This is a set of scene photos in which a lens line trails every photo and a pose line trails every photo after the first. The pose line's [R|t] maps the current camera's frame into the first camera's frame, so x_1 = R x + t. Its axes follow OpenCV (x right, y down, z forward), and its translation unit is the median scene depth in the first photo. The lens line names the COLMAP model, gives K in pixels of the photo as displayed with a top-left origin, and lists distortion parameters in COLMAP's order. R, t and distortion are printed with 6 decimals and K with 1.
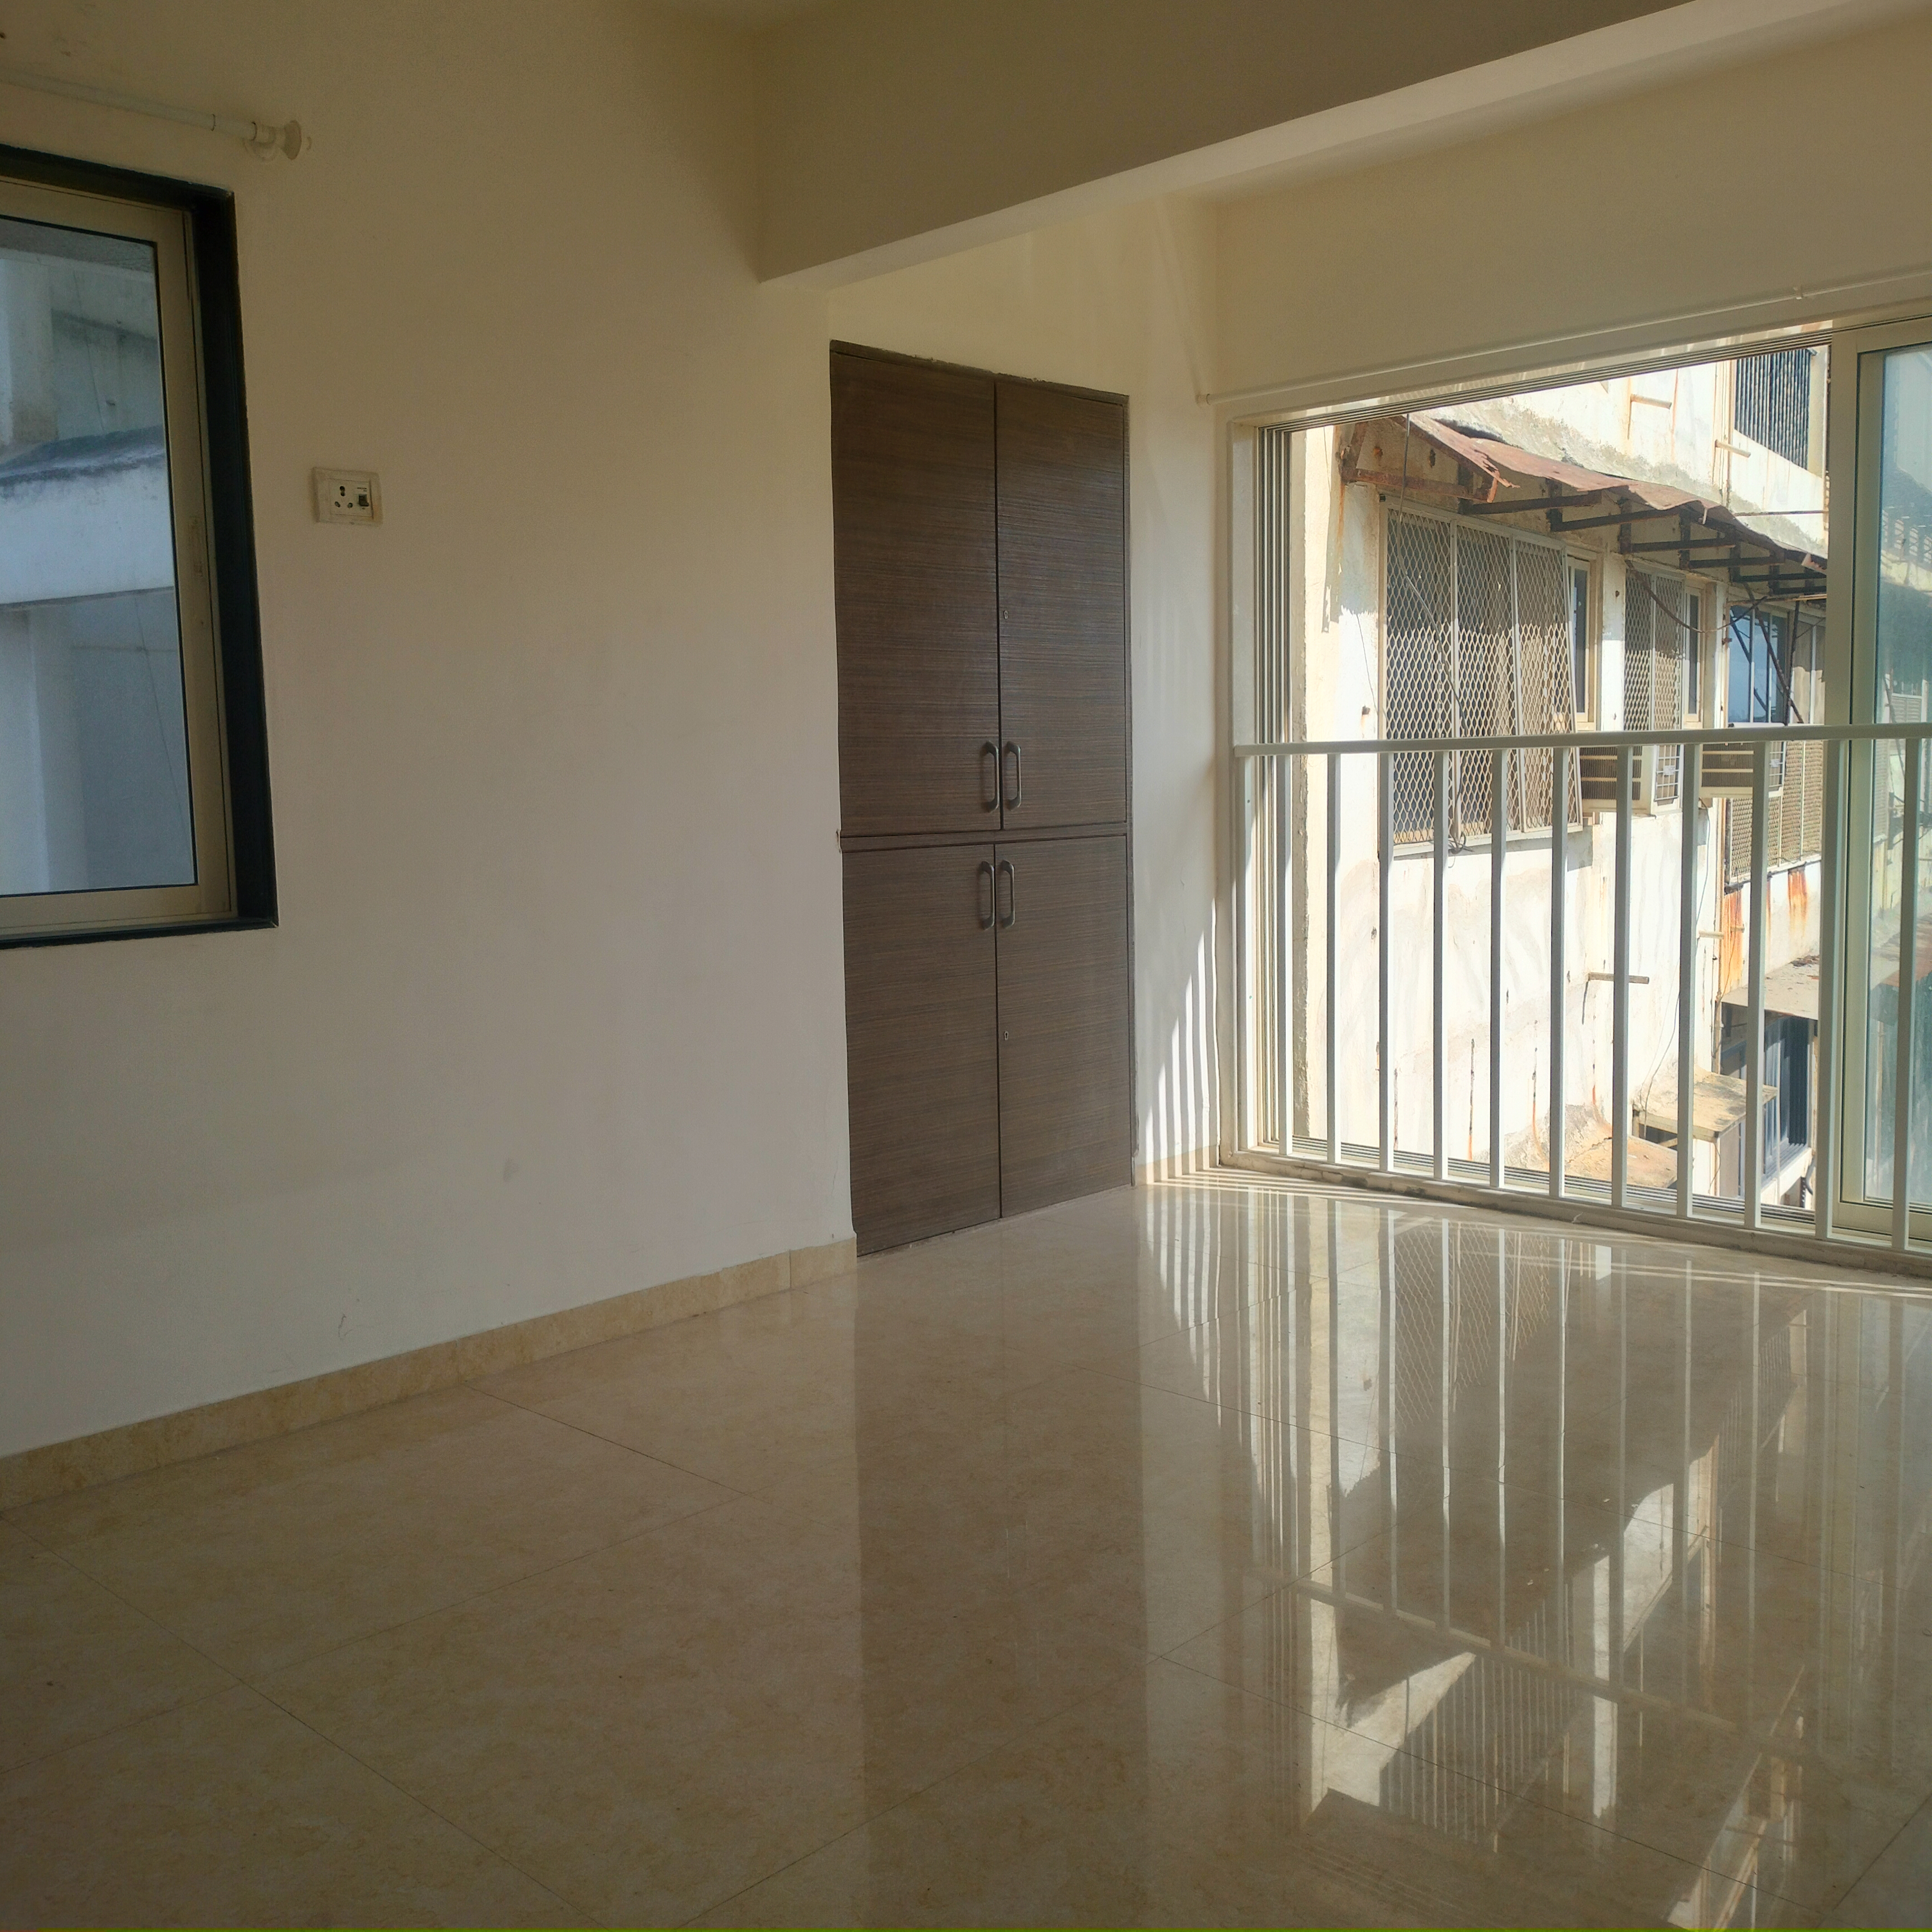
lens RADIAL K [[1915.9, 0, 865.4], [0, 1915.9, 958.4], [0, 0, 1]] dist [0.154275, -0.274588]
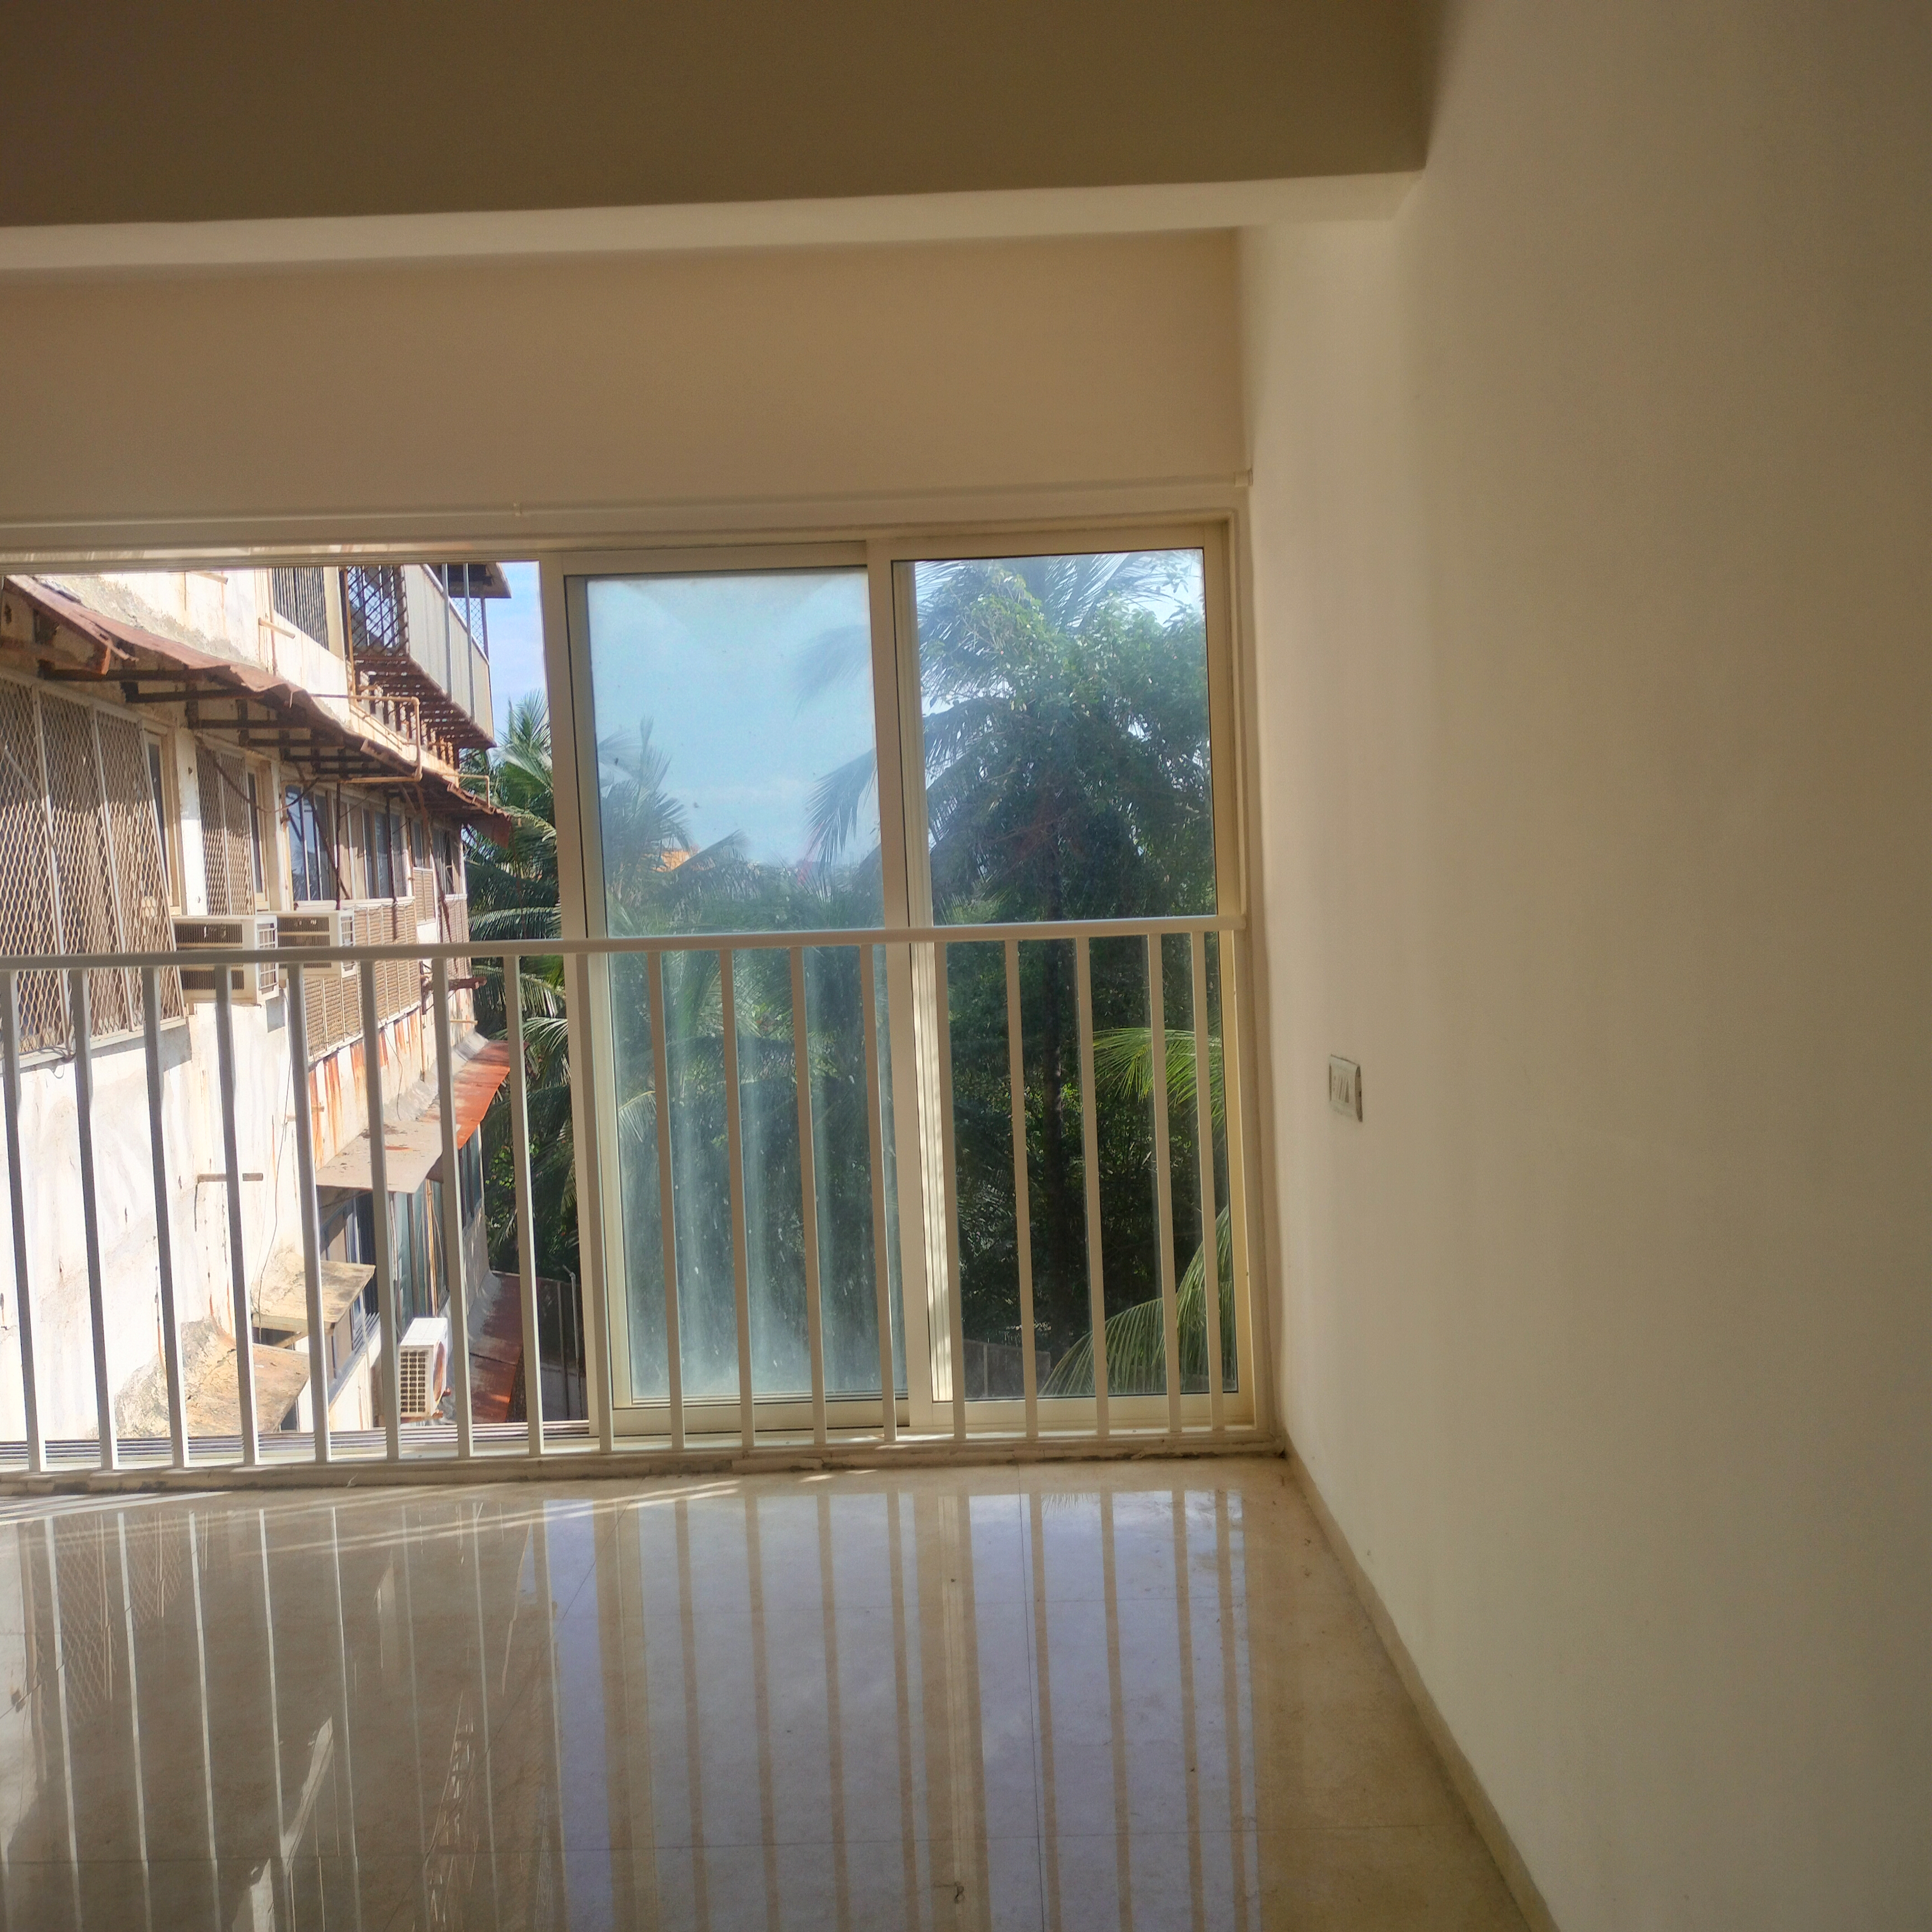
lens RADIAL K [[1955.7, 0, 905.9], [0, 1955.7, 969.1], [0, 0, 1]] dist [0.091192, -0.167728]
pose [[0.699027, -0.038138, 0.714078, -0.061658], [0.086665, 0.995734, -0.031657, -0.031754], [-0.709824, 0.084015, 0.699350, 0.095726]]
